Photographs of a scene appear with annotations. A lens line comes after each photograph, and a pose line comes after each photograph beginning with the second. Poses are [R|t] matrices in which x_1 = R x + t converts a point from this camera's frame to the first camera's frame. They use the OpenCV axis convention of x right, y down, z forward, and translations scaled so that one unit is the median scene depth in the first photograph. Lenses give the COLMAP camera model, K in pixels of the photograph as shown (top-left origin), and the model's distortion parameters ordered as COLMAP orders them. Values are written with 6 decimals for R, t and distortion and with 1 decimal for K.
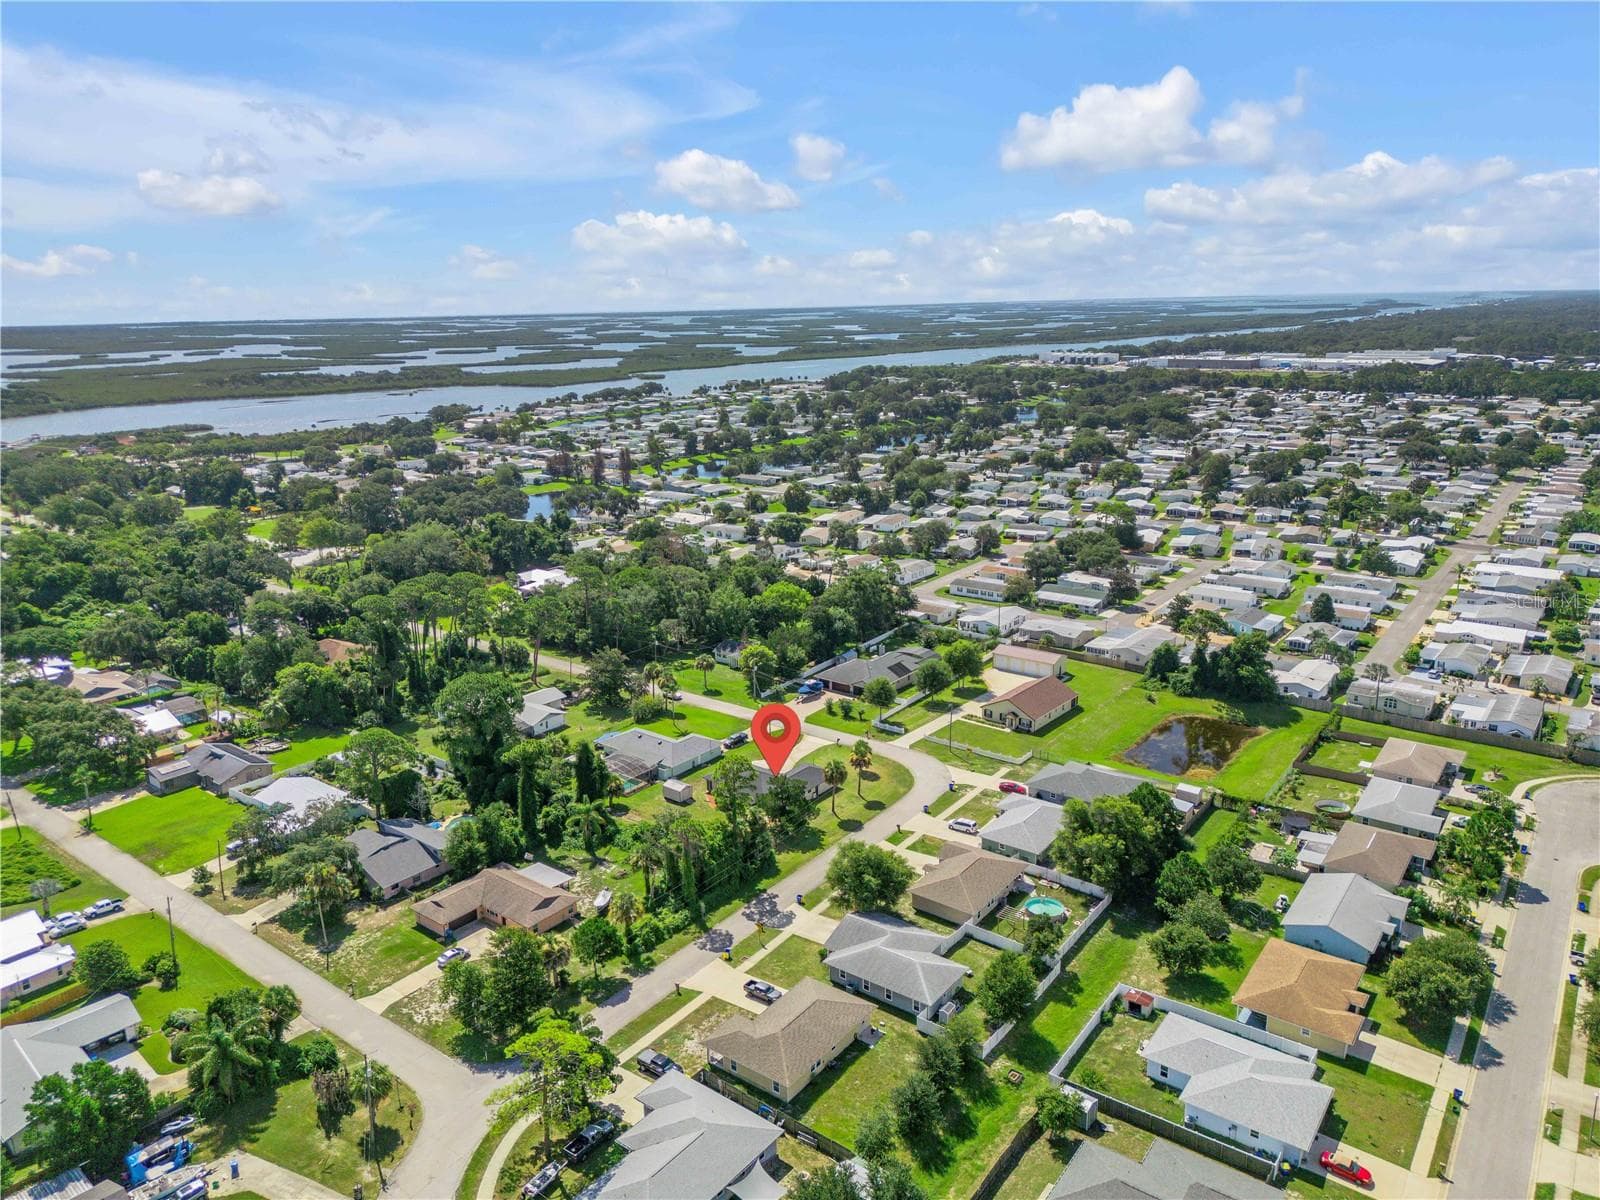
lens RADIAL K [[1124.9, 0, 800.0], [0, 1124.9, 600.0], [0, 0, 1]] dist [0.081335, -0.090487]
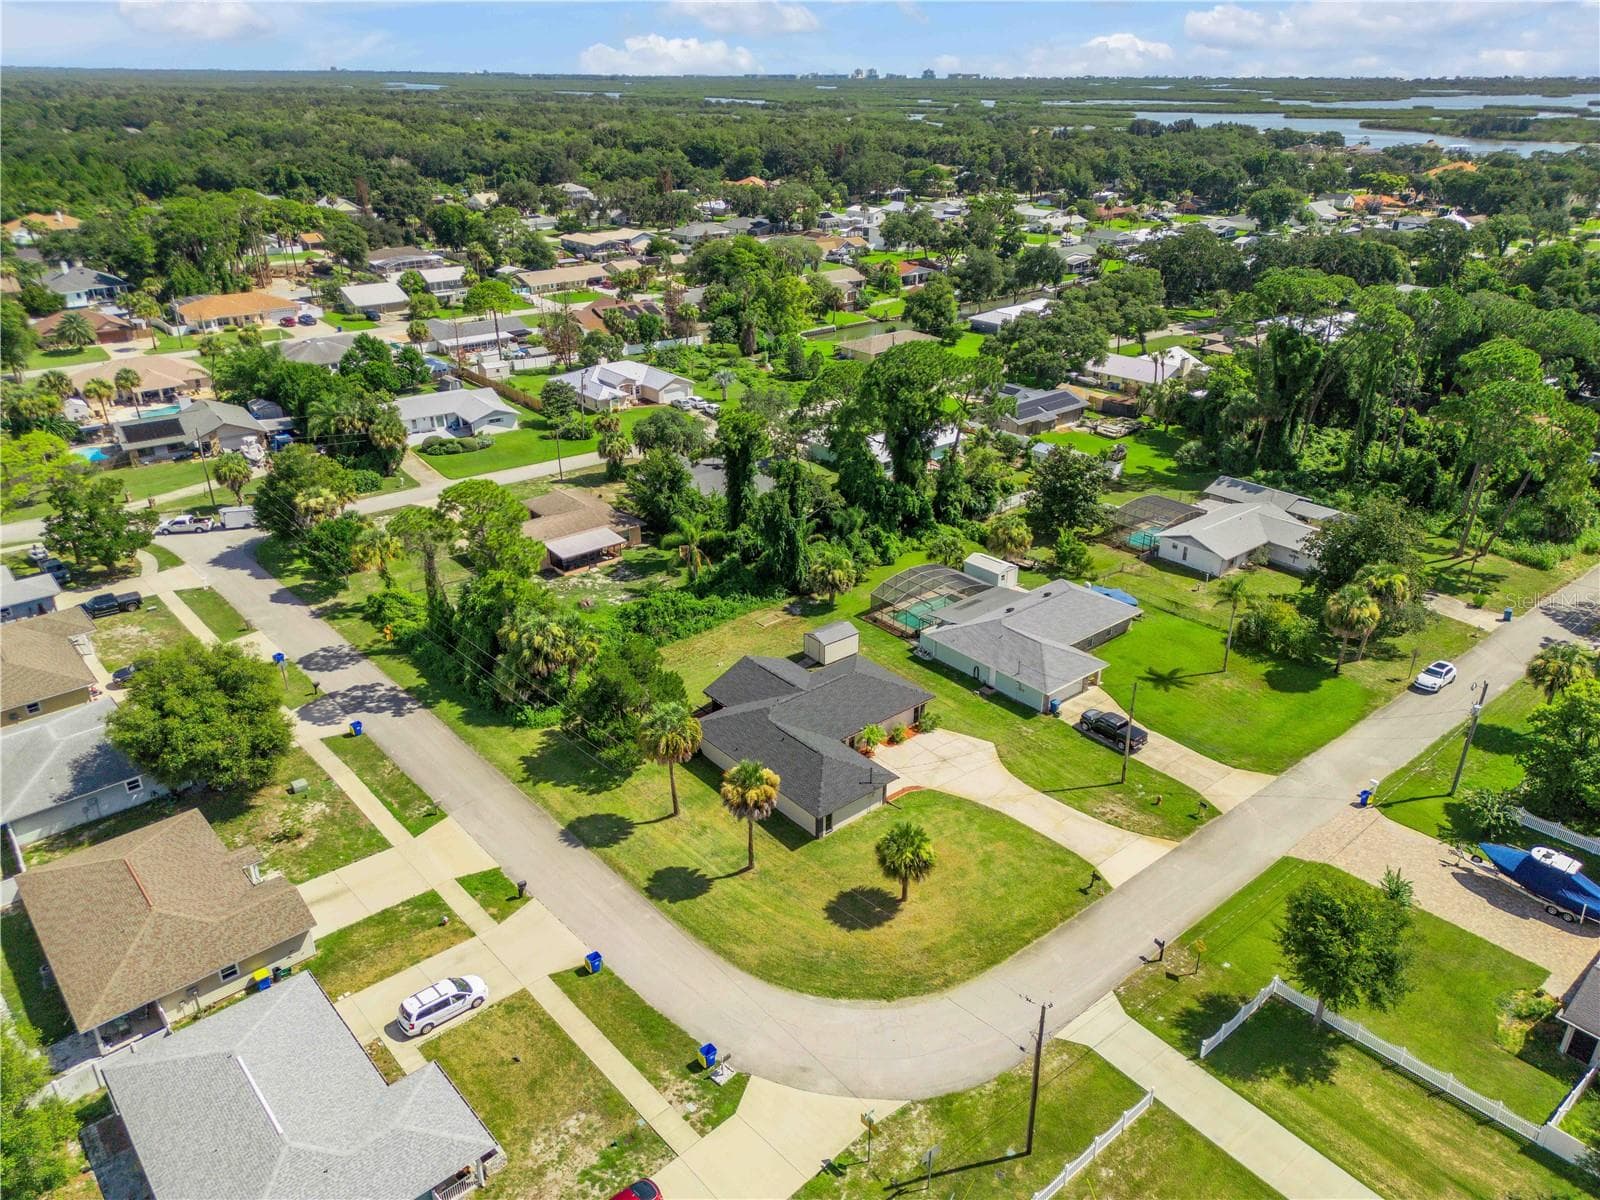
lens RADIAL K [[1124.9, 0, 800.0], [0, 1124.9, 600.0], [0, 0, 1]] dist [0.081335, -0.090487]
pose [[-0.209211, 0.425298, -0.880541, 0.335973], [-0.250503, 0.847111, 0.468669, -0.088228], [0.945240, 0.318629, -0.070686, 0.969912]]
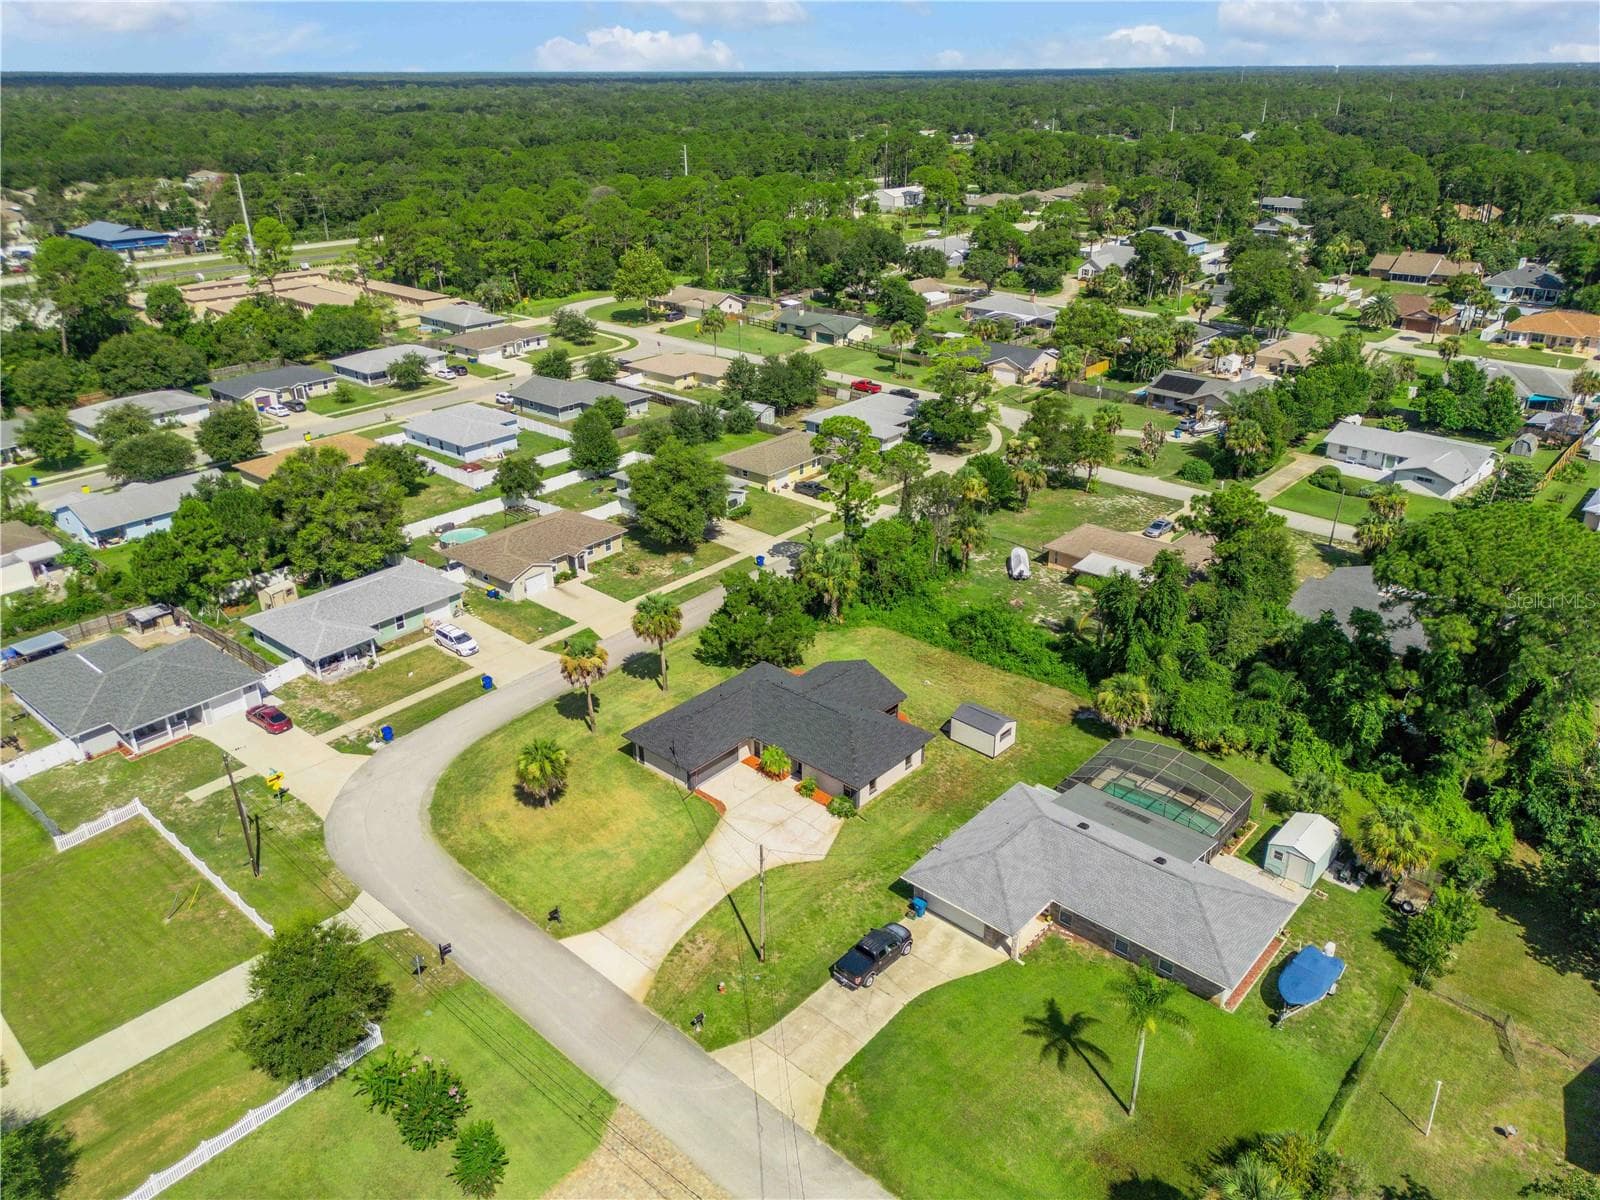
lens RADIAL K [[1124.9, 0, 800.0], [0, 1124.9, 600.0], [0, 0, 1]] dist [0.081335, -0.090487]
pose [[-0.997526, -0.013333, 0.069020, -0.062248], [0.033893, 0.768961, 0.638396, -0.157653], [-0.061585, 0.639156, -0.766607, 1.261094]]
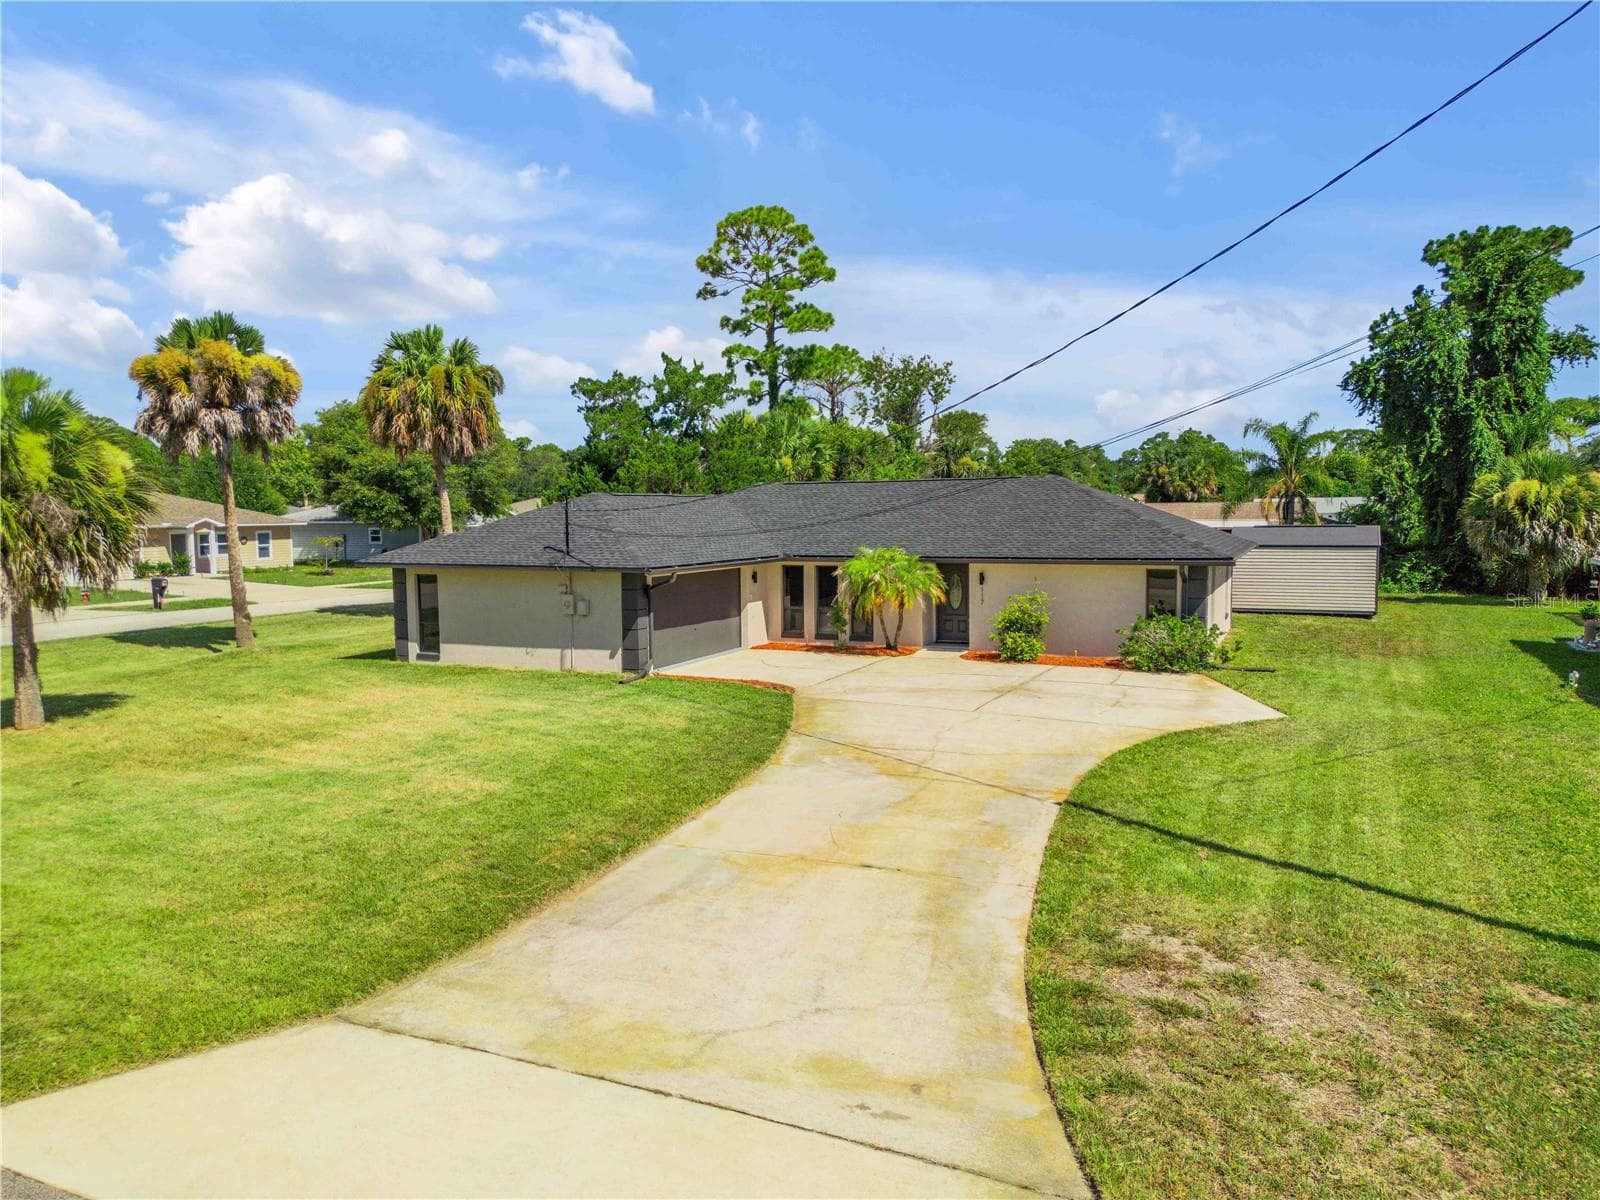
lens RADIAL K [[1124.9, 0, 800.0], [0, 1124.9, 600.0], [0, 0, 1]] dist [0.081335, -0.090487]
pose [[-0.972020, 0.041218, -0.231255, 0.014457], [-0.038348, 0.943432, 0.329341, 0.109388], [0.231748, 0.328994, -0.915454, 1.101227]]
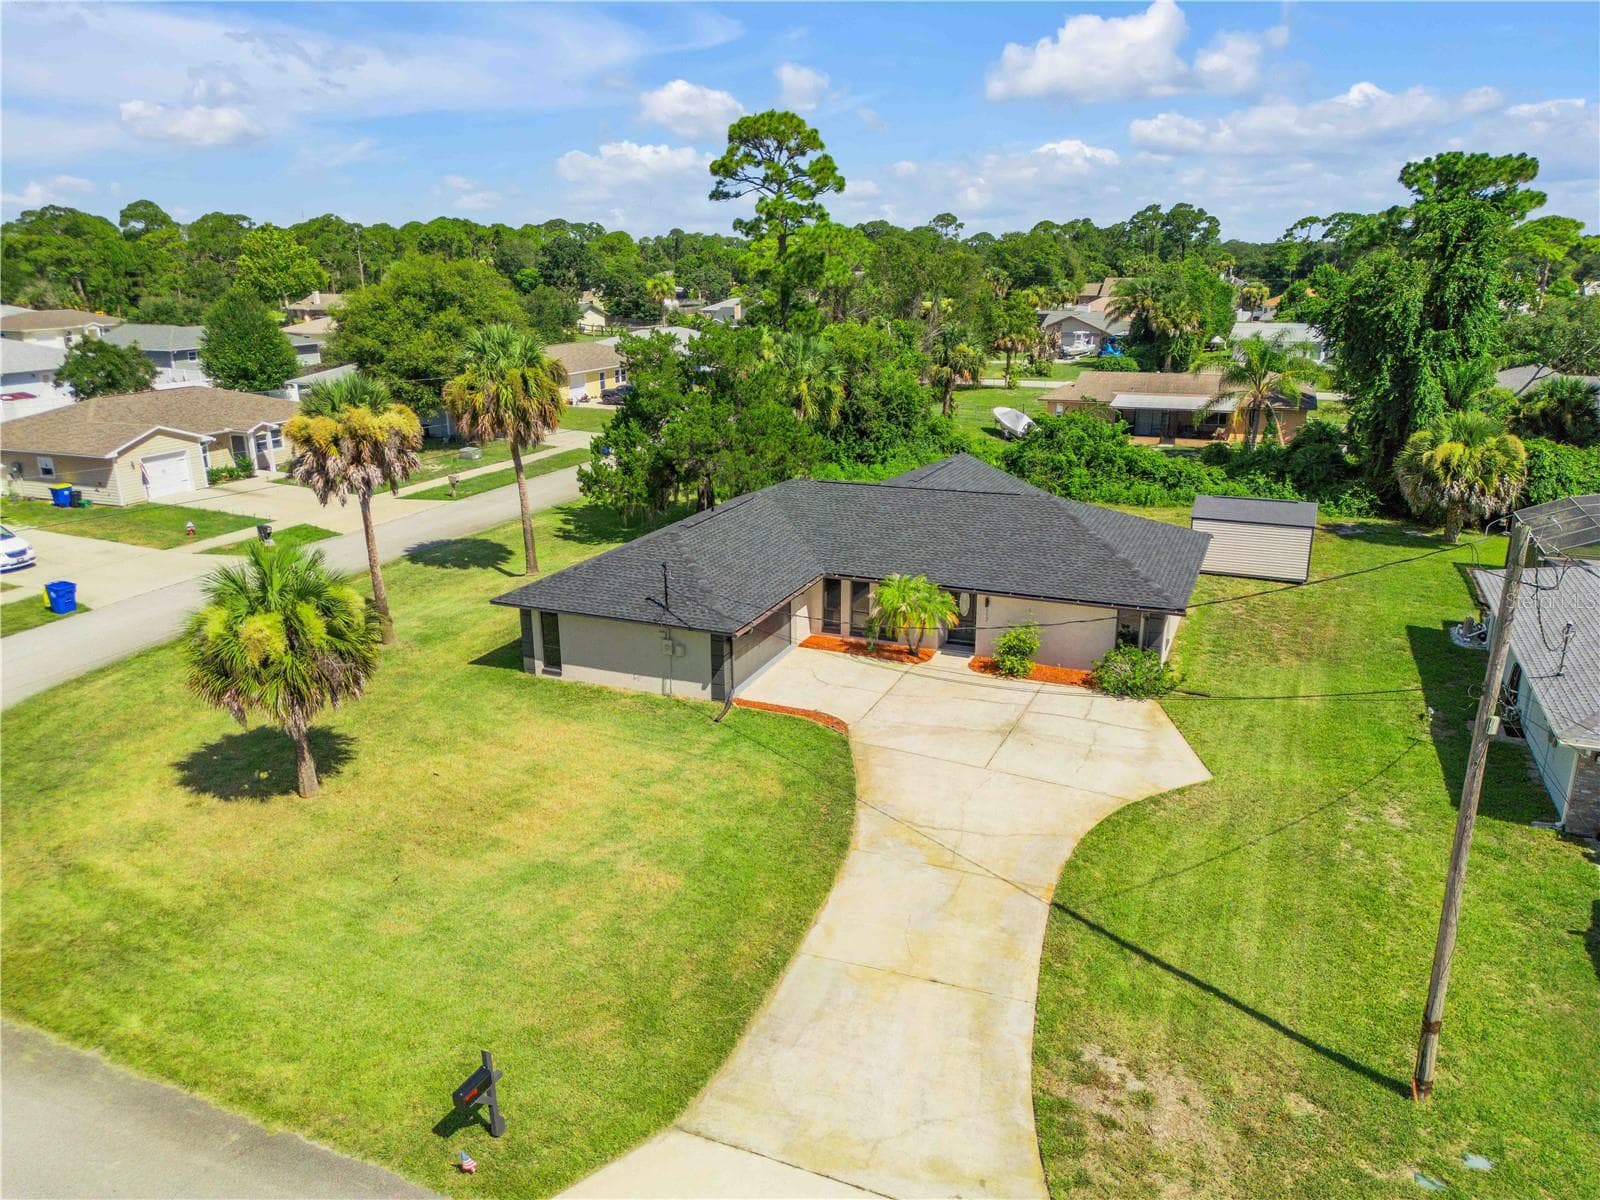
lens RADIAL K [[1124.9, 0, 800.0], [0, 1124.9, 600.0], [0, 0, 1]] dist [0.081335, -0.090487]
pose [[-0.966677, 0.091628, -0.239041, 0.028982], [-0.047904, 0.852512, 0.520507, 0.065143], [0.251478, 0.514613, -0.819714, 1.112700]]
